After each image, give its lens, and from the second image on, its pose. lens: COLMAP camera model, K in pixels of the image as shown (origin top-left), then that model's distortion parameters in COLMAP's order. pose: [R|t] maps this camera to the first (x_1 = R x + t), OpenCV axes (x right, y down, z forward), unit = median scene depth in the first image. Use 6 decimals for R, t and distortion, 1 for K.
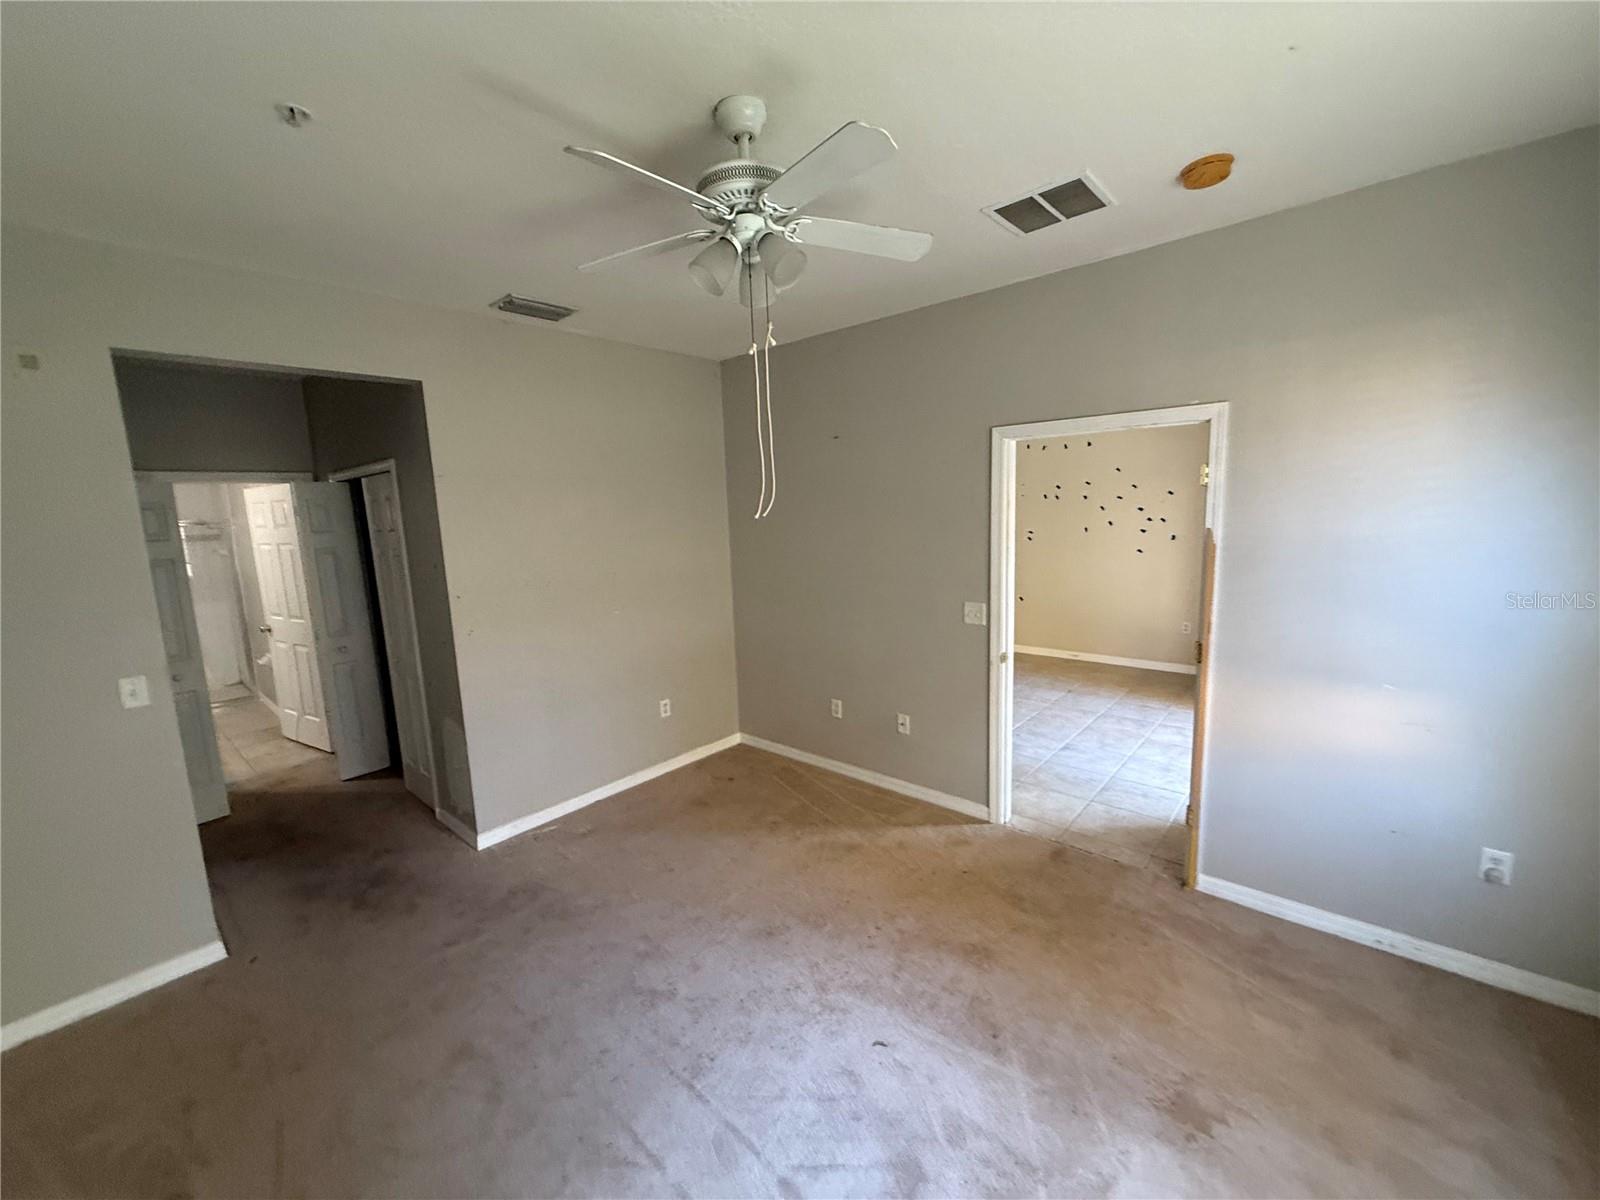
lens RADIAL K [[637.2, 0, 798.3], [0, 637.2, 604.9], [0, 0, 1]] dist [-0.000437, -0.000656]
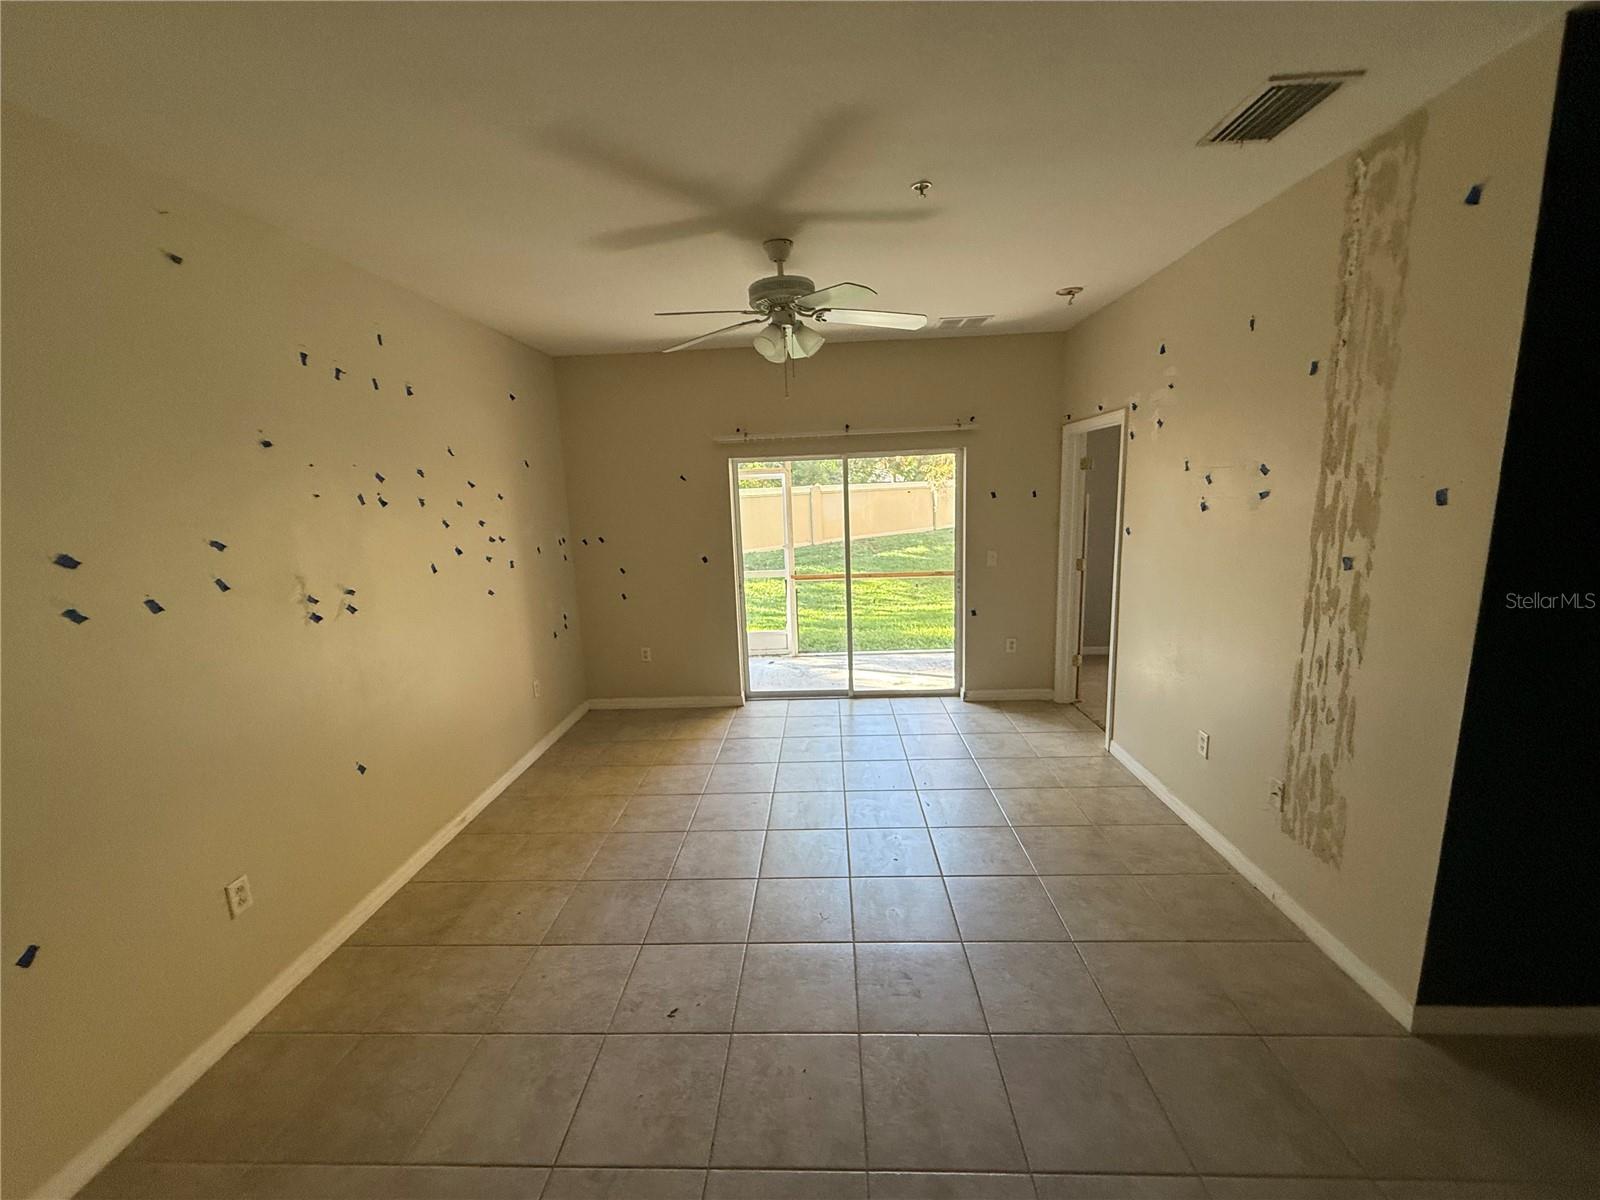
lens RADIAL K [[637.2, 0, 791.9], [0, 637.2, 600.4], [0, 0, 1]] dist [-0.000437, -0.000656]
pose [[-0.617051, -0.073272, 0.783504, -0.112130], [0.187573, 0.953262, 0.236871, -0.171966], [-0.764241, 0.293126, -0.574467, 1.165615]]
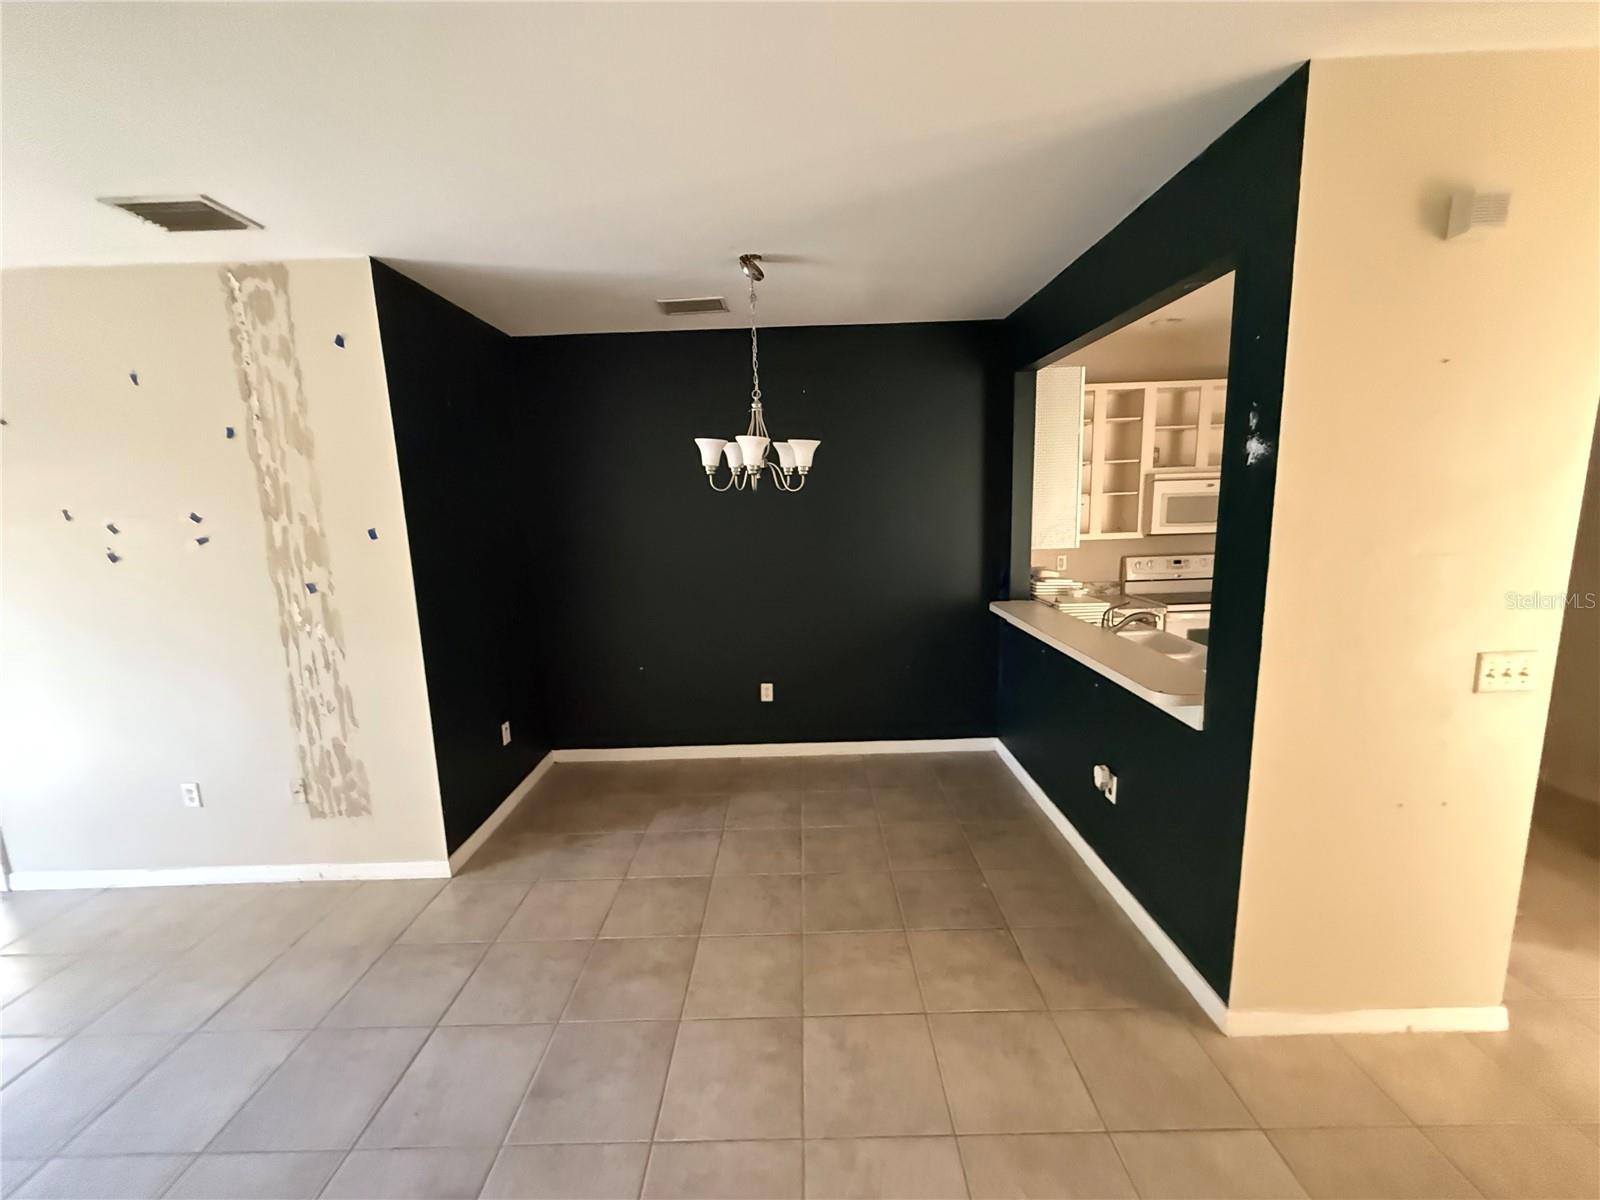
lens RADIAL K [[637.2, 0, 794.2], [0, 637.2, 599.5], [0, 0, 1]] dist [-0.000437, -0.000656]
pose [[-0.753934, 0.170129, -0.634538, 0.007107], [-0.038152, 0.952917, 0.300822, -0.193871], [0.655841, 0.251008, -0.711946, 1.279084]]
